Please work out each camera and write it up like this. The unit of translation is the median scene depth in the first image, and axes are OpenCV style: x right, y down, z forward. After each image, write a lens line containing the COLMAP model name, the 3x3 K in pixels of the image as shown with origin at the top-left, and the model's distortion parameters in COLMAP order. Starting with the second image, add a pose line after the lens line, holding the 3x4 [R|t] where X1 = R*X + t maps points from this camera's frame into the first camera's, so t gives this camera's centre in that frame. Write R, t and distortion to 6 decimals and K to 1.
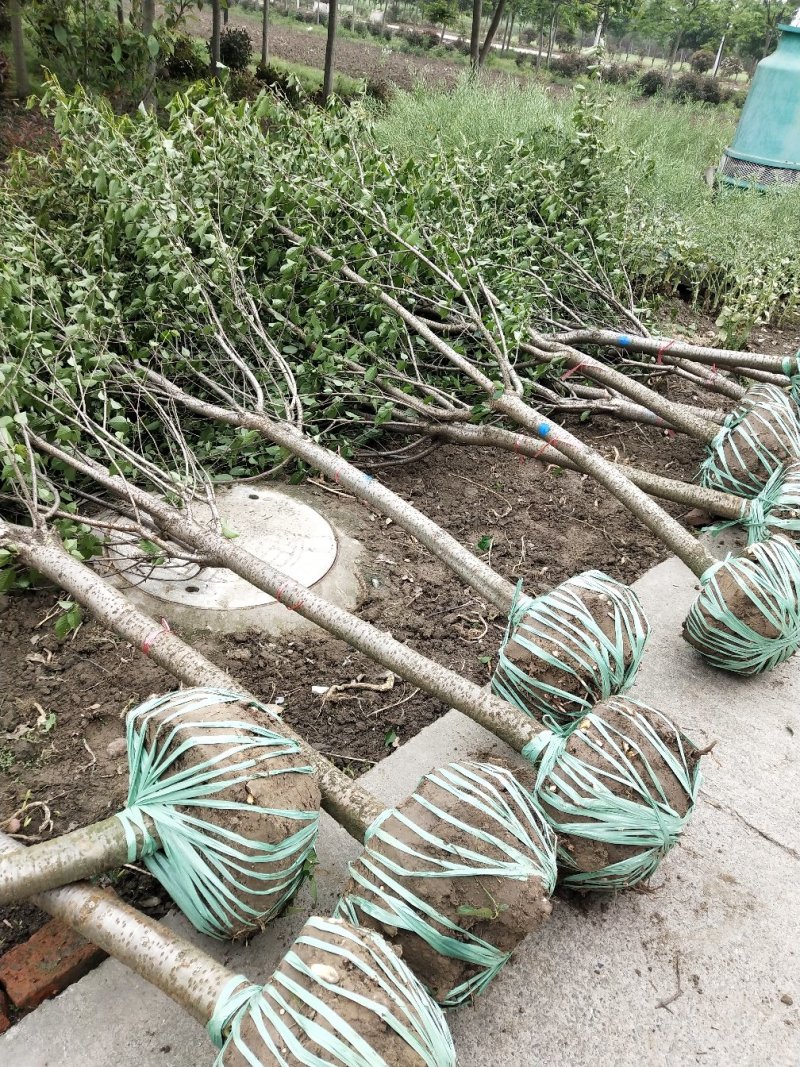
lens RADIAL K [[809.1, 0, 402.0], [0, 809.1, 531.7], [0, 0, 1]] dist [0.007007, 0.013758]
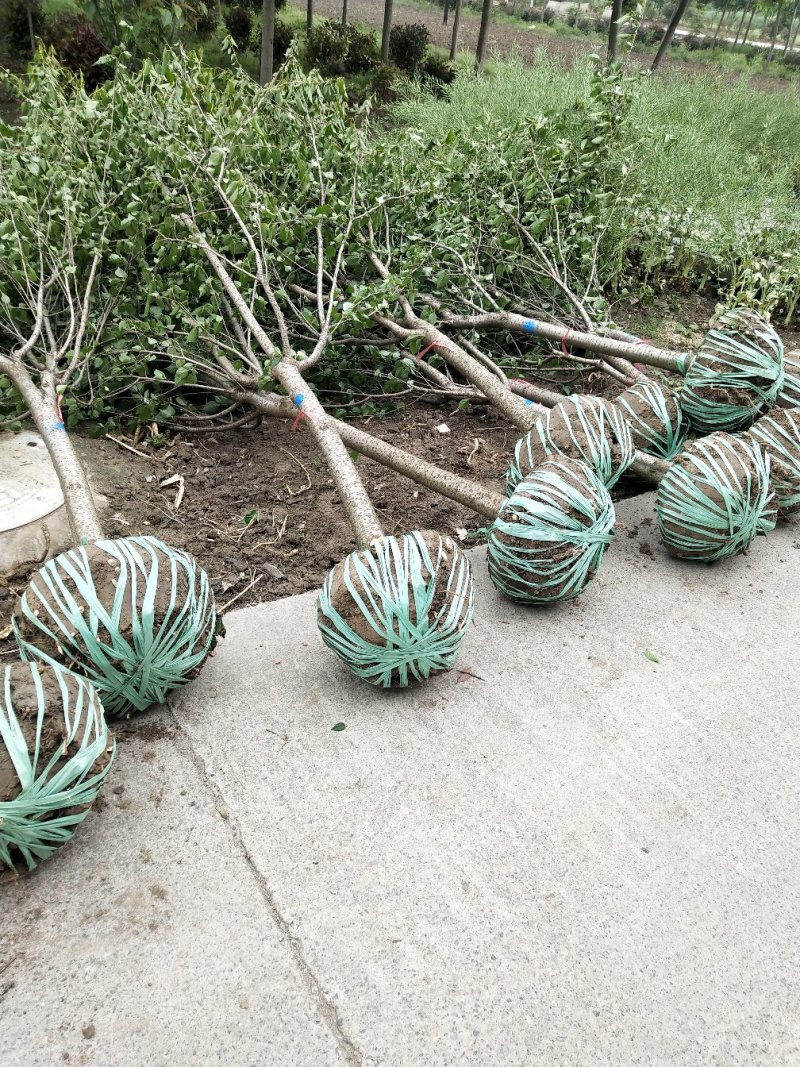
lens RADIAL K [[809.1, 0, 398.4], [0, 809.1, 533.0], [0, 0, 1]] dist [0.007007, 0.013758]
pose [[0.966390, 0.120940, -0.226857, 0.412158], [-0.121088, 0.992552, 0.013318, -0.001288], [0.226778, 0.014599, 0.973837, 0.100415]]
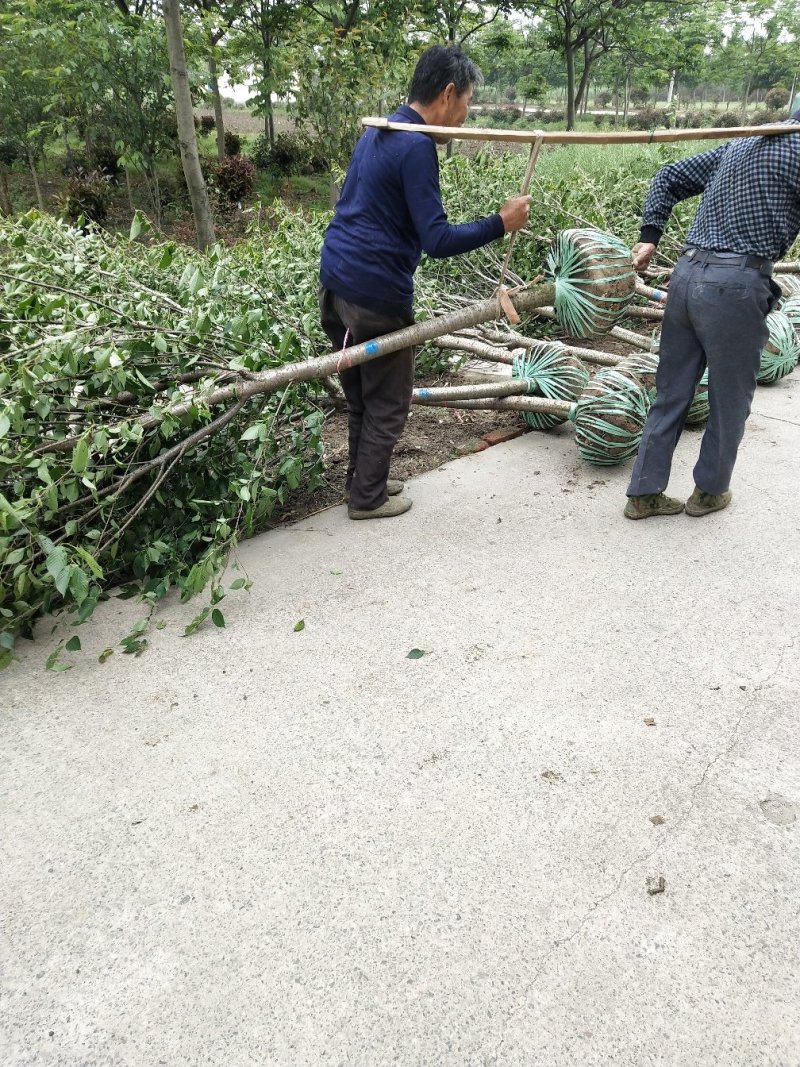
lens RADIAL K [[809.1, 0, 405.6], [0, 809.1, 533.2], [0, 0, 1]] dist [0.007007, 0.013758]
pose [[0.990002, -0.069517, -0.122734, -0.168391], [0.059898, 0.994962, -0.080393, 0.422809], [0.127704, 0.072238, 0.989178, -0.717423]]
